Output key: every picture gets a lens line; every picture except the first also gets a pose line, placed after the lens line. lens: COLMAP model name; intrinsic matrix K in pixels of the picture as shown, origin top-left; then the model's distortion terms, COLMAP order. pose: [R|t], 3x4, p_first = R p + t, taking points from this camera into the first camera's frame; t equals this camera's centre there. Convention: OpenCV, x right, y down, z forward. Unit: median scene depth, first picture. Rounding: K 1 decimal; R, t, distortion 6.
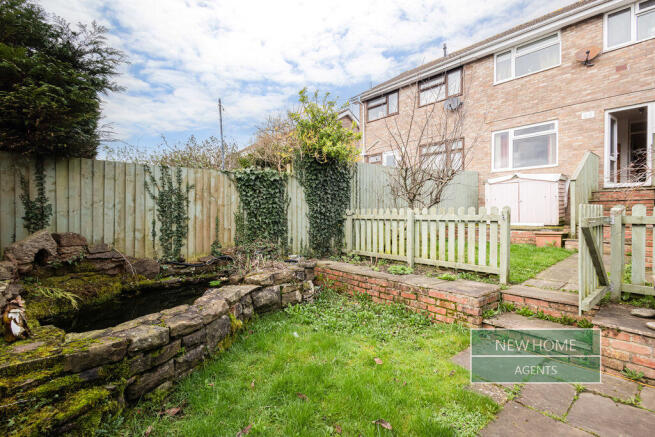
lens RADIAL K [[303.5, 0, 325.3], [0, 303.5, 218.6], [0, 0, 1]] dist [0.000761, -0.001660]
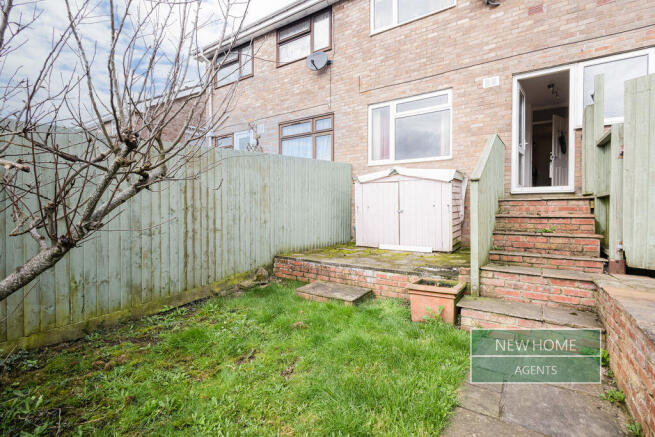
lens RADIAL K [[303.5, 0, 330.5], [0, 303.5, 214.7], [0, 0, 1]] dist [0.000761, -0.001660]
pose [[0.966041, -0.003736, 0.258361, 0.336238], [0.002314, 0.999980, 0.005807, -0.054273], [-0.258377, -0.005012, 0.966031, 0.424138]]
